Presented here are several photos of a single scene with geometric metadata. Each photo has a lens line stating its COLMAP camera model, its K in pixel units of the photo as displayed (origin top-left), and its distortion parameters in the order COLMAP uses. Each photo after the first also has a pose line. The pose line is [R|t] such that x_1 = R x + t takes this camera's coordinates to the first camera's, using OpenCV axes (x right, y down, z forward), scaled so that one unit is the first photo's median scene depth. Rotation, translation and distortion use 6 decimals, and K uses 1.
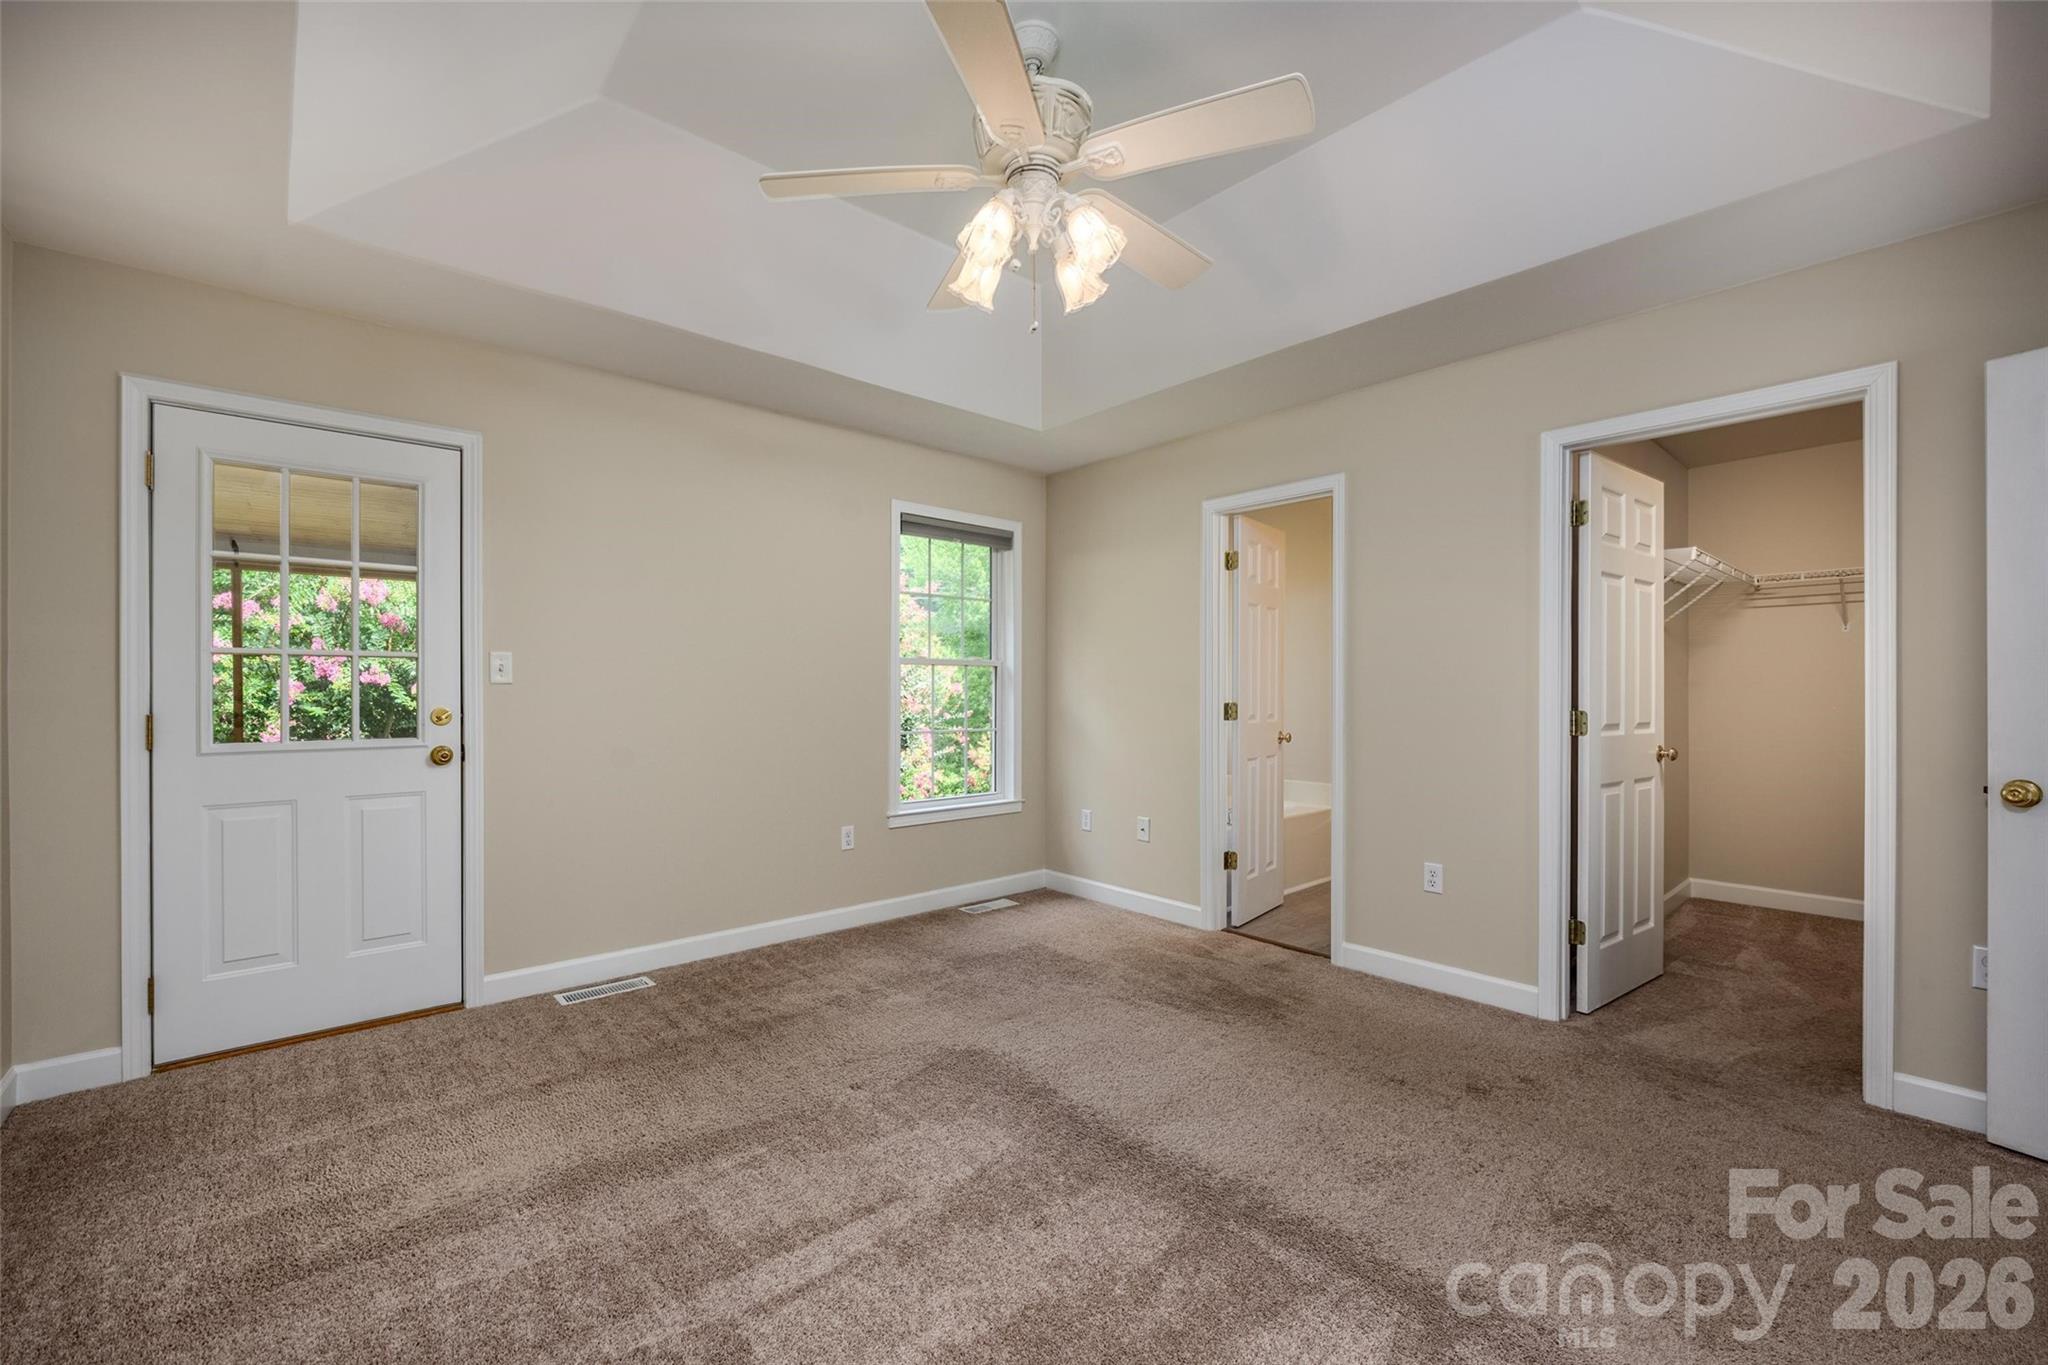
lens RADIAL K [[841.9, 0, 1016.3], [0, 841.9, 665.6], [0, 0, 1]] dist [-0.004741, 0.000529]
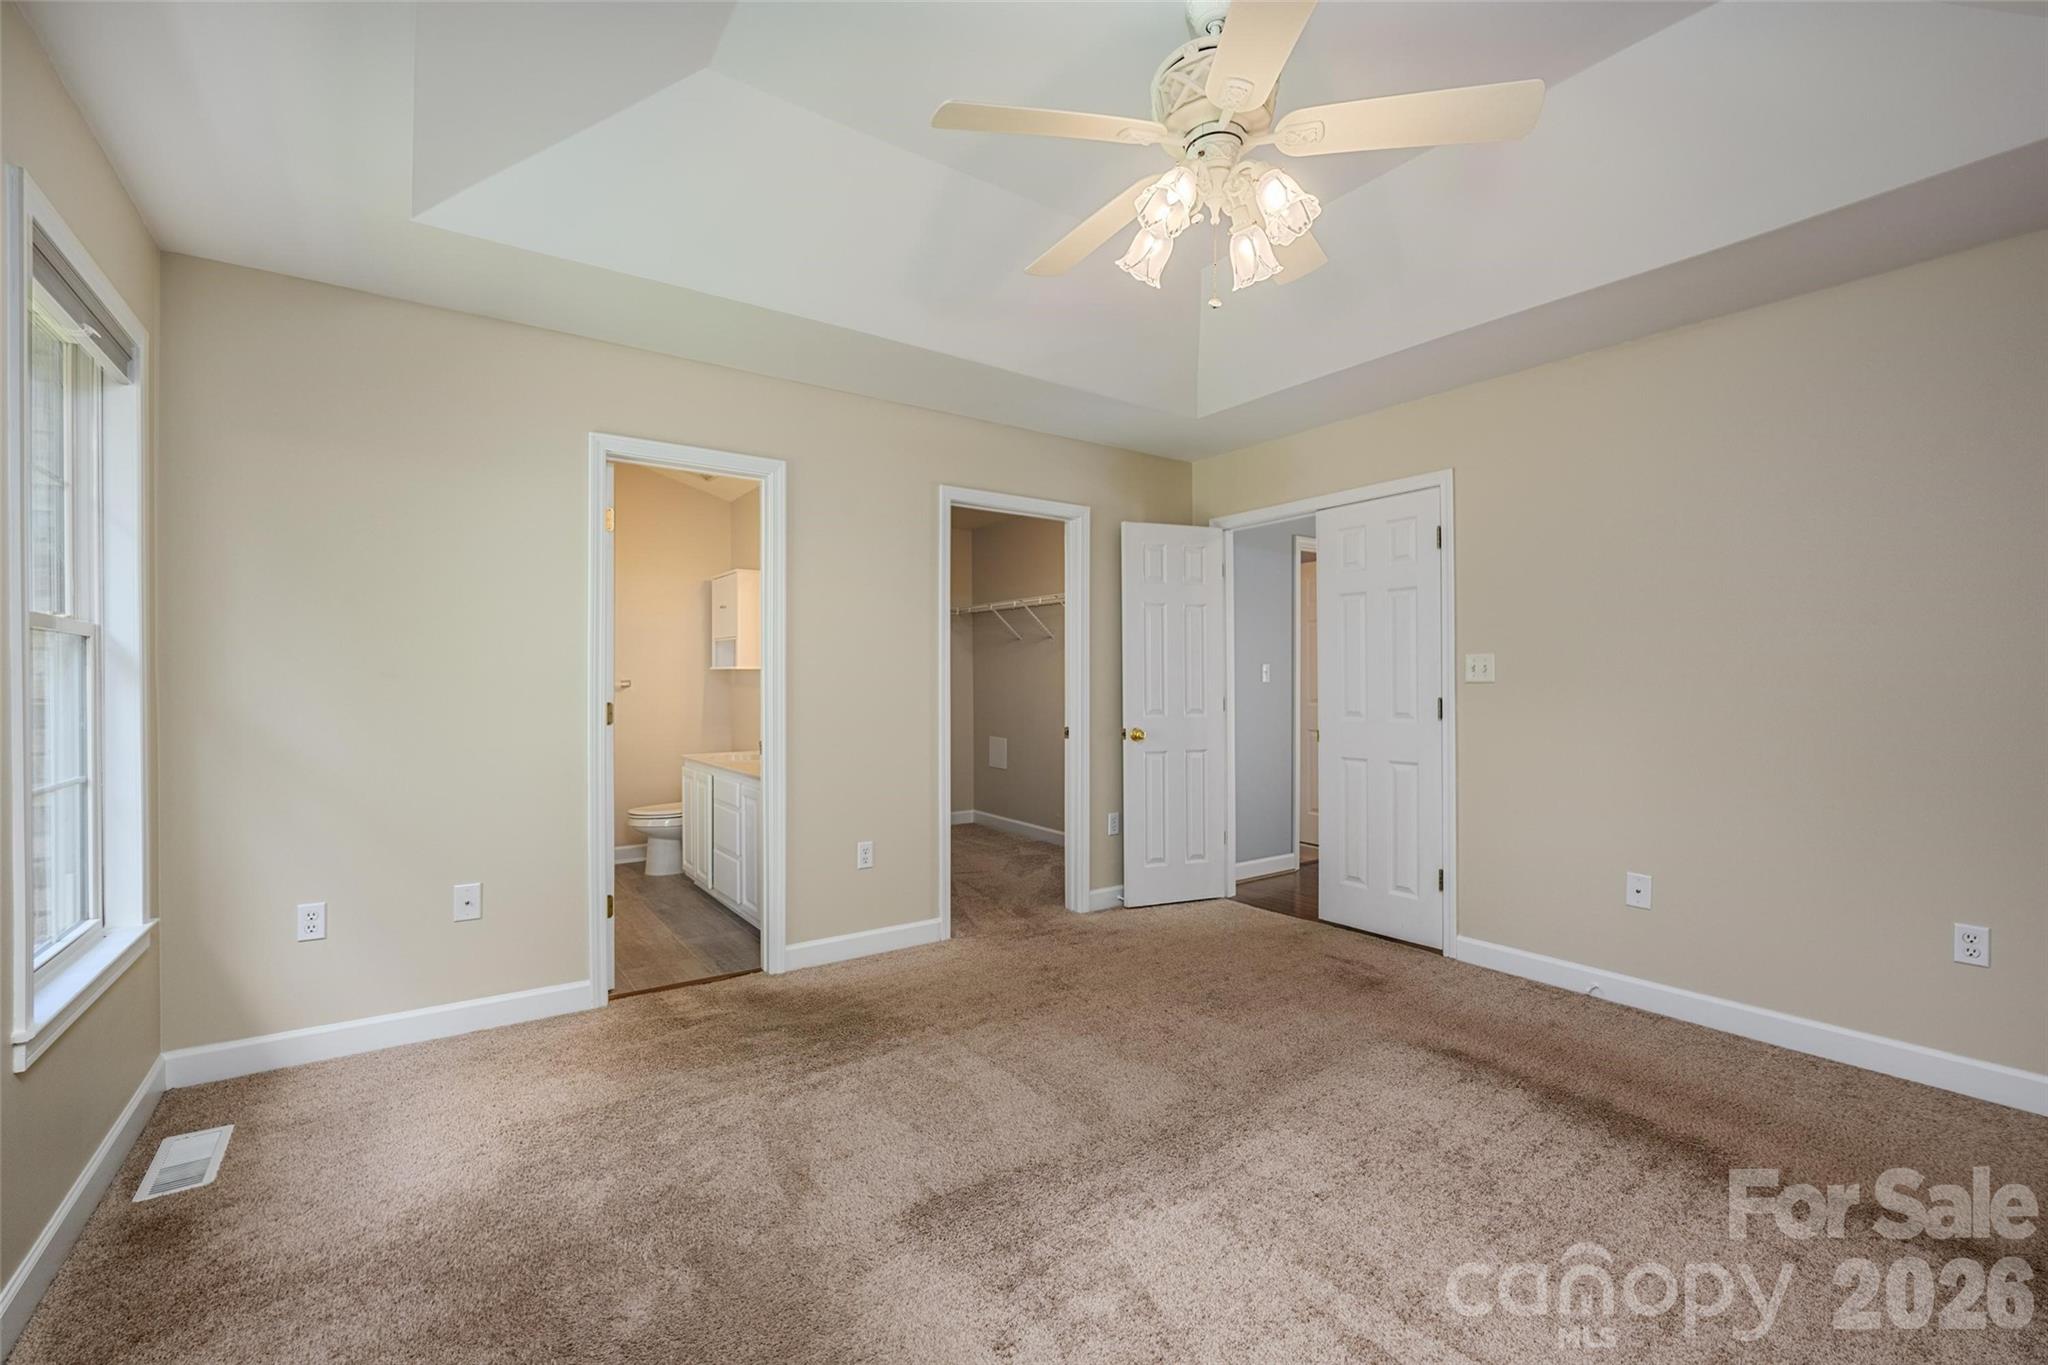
lens RADIAL K [[841.9, 0, 1016.3], [0, 841.9, 665.6], [0, 0, 1]] dist [-0.004741, 0.000529]
pose [[0.107688, 0.021650, 0.993949, -0.618336], [-0.030411, 0.999367, -0.018473, 0.018355], [-0.993719, -0.028237, 0.108278, 0.720905]]
